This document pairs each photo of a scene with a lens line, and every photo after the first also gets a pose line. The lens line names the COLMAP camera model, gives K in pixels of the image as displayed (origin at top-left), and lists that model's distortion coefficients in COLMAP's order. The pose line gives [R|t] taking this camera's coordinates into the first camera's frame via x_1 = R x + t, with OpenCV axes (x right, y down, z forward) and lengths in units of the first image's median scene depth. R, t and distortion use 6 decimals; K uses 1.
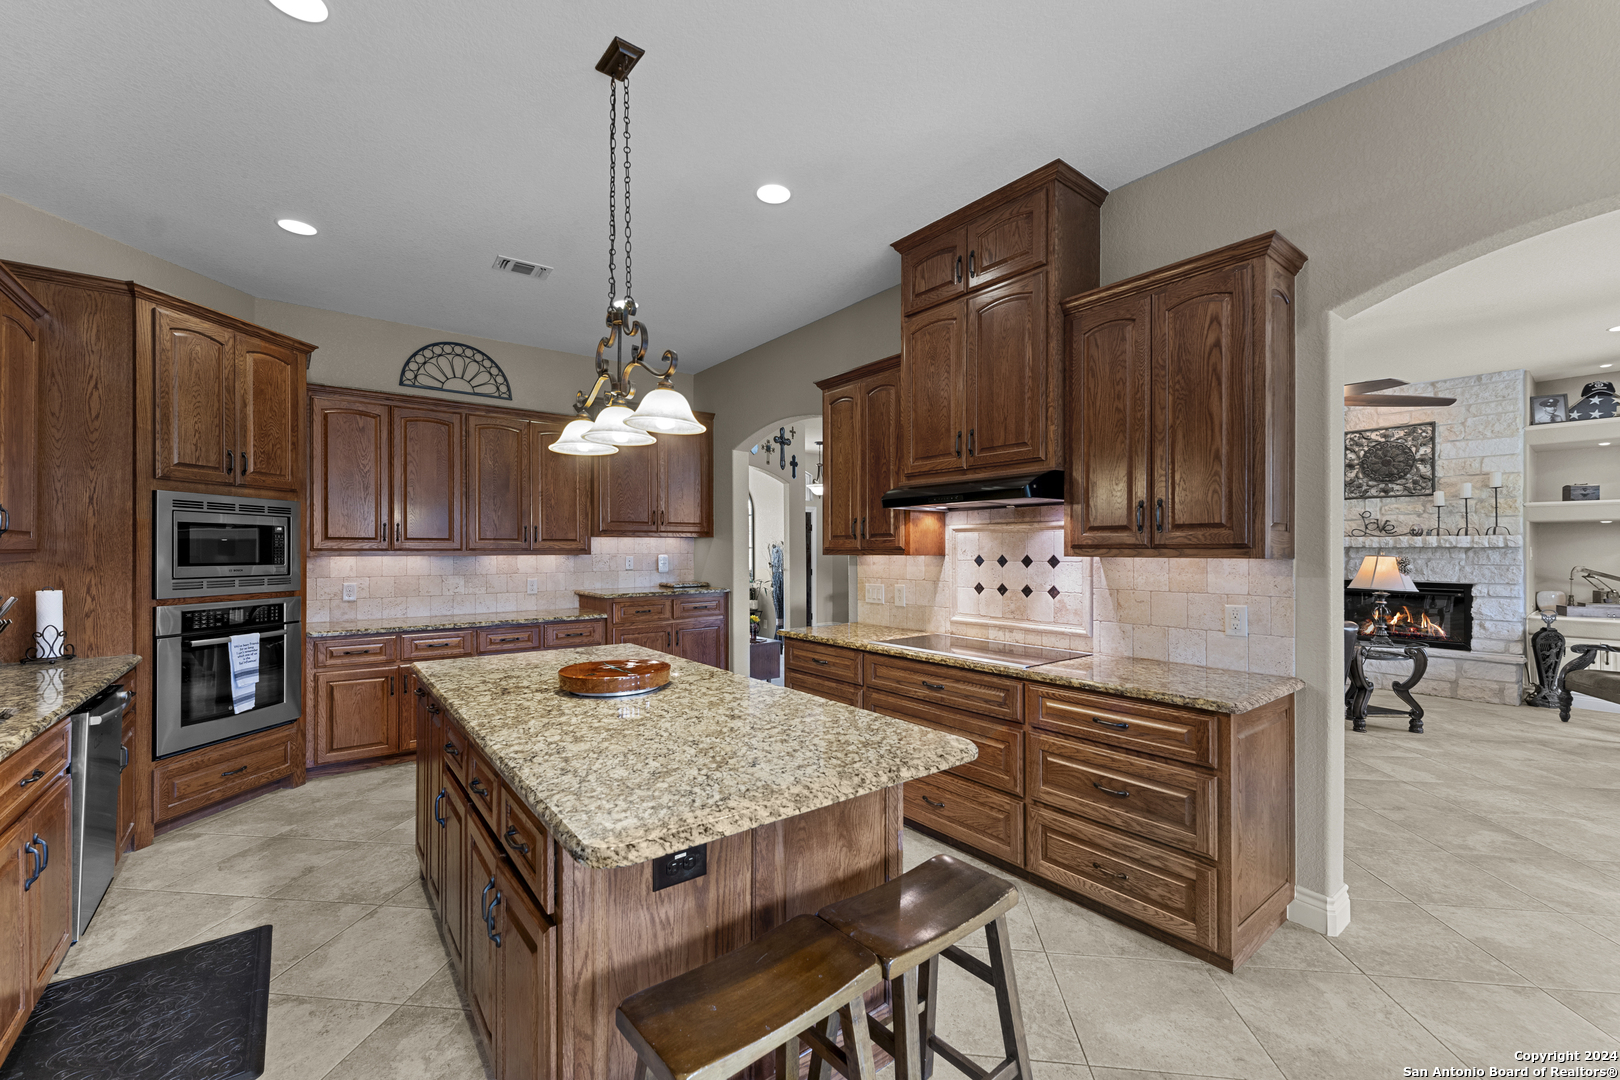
lens RADIAL K [[655.3, 0, 817.3], [0, 655.3, 546.5], [0, 0, 1]] dist [0.002579, 0.000383]
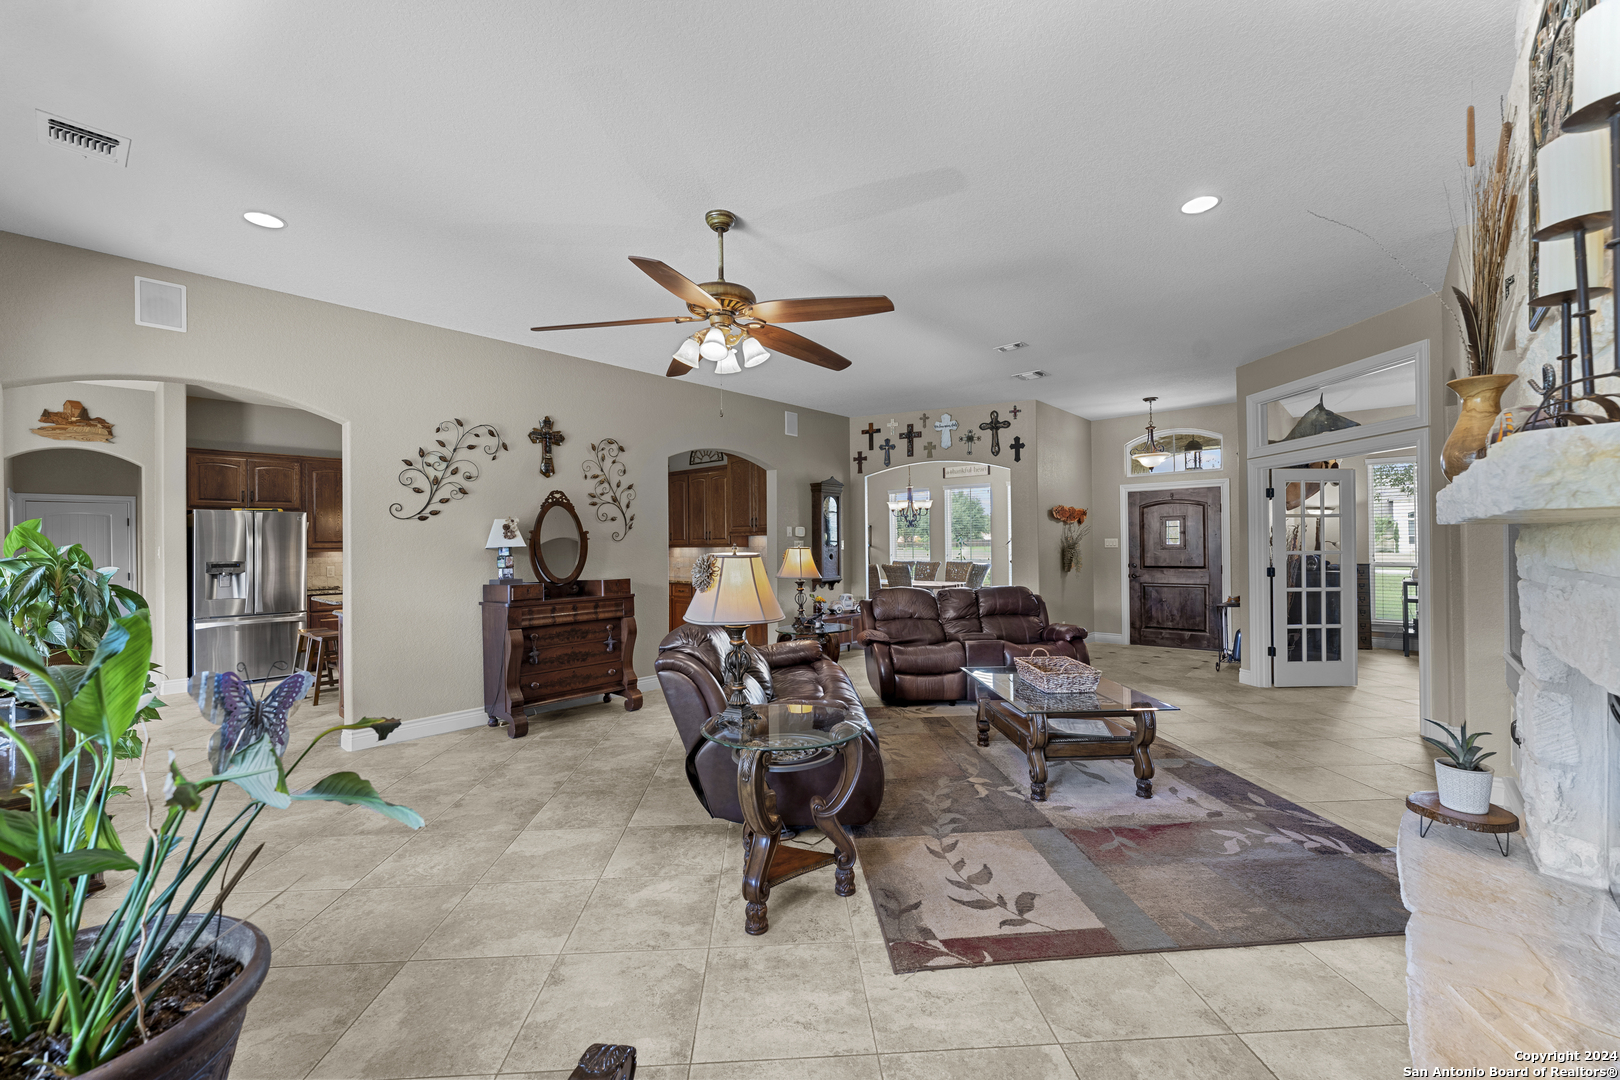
lens RADIAL K [[653.5, 0, 807.4], [0, 653.5, 540.7], [0, 0, 1]] dist [-0.000957, -0.000097]
pose [[0.180848, -0.006270, -0.983491, 1.170276], [0.016203, 0.999863, -0.003395, 0.004857], [0.983378, -0.015322, 0.180925, 0.802363]]
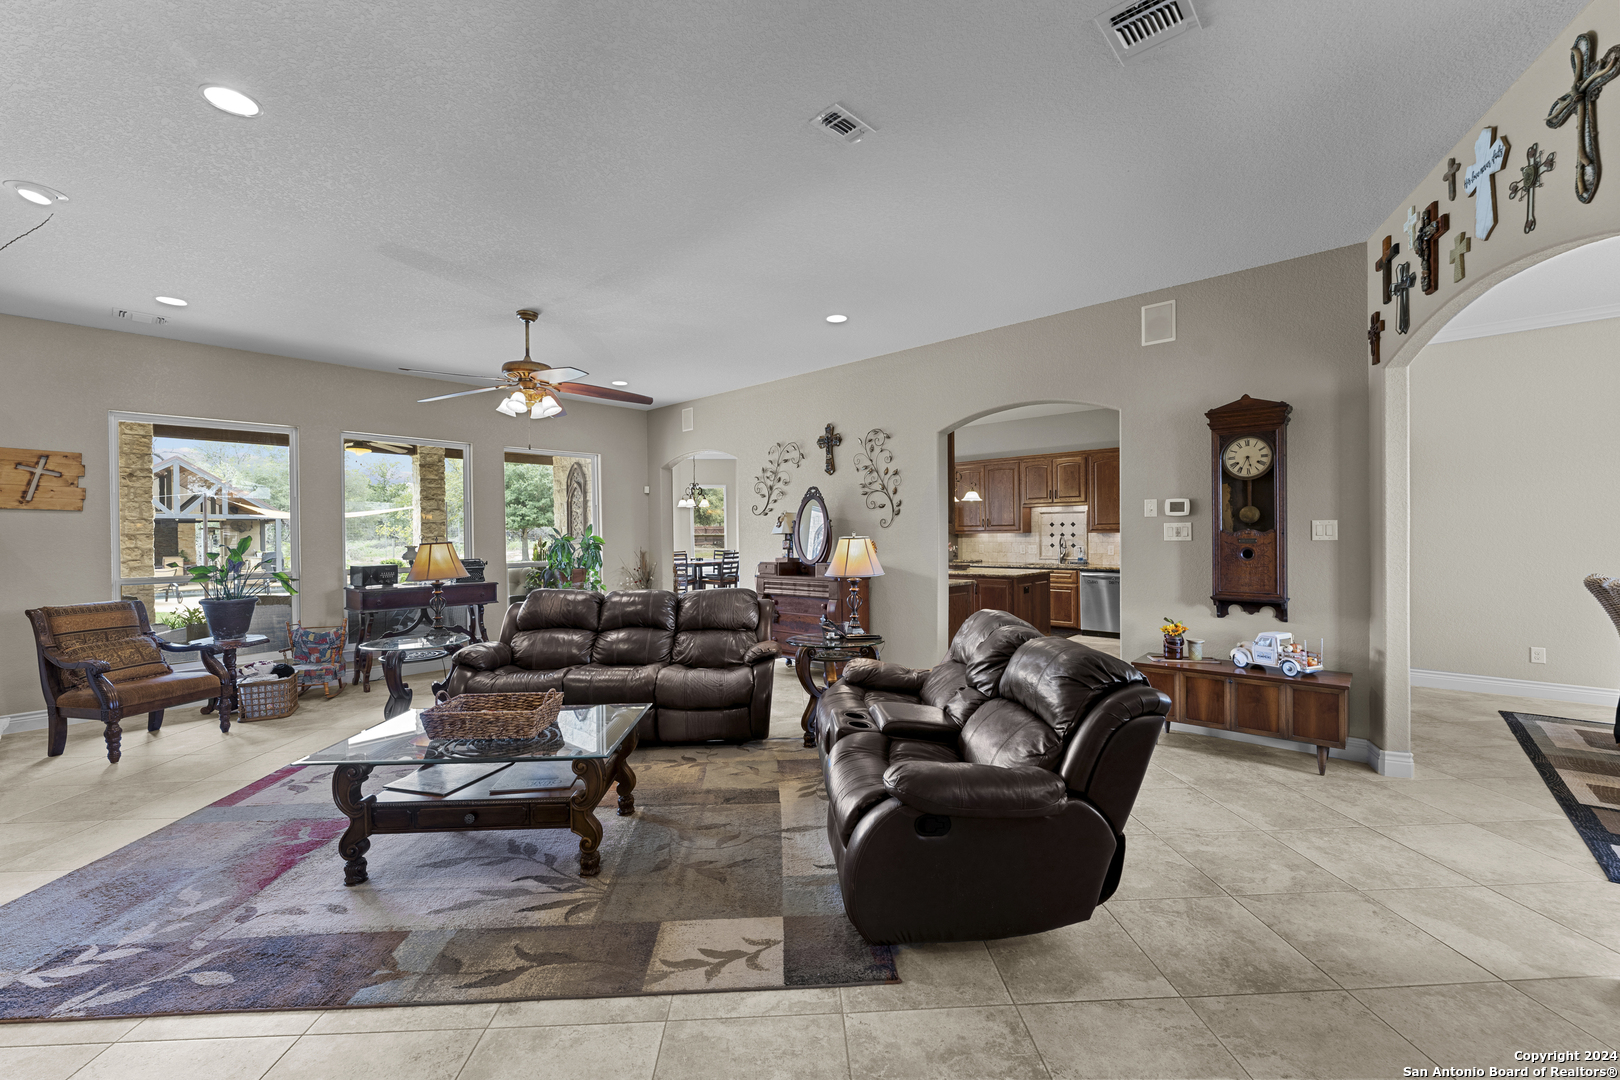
lens RADIAL K [[661.1, 0, 820.1], [0, 661.1, 535.5], [0, 0, 1]] dist [-0.000679, 0.000020]
pose [[-0.985445, 0.012510, -0.169531, 0.396372], [0.012957, 0.999915, -0.001530, 0.010054], [0.169498, -0.003704, -0.985524, 1.710734]]
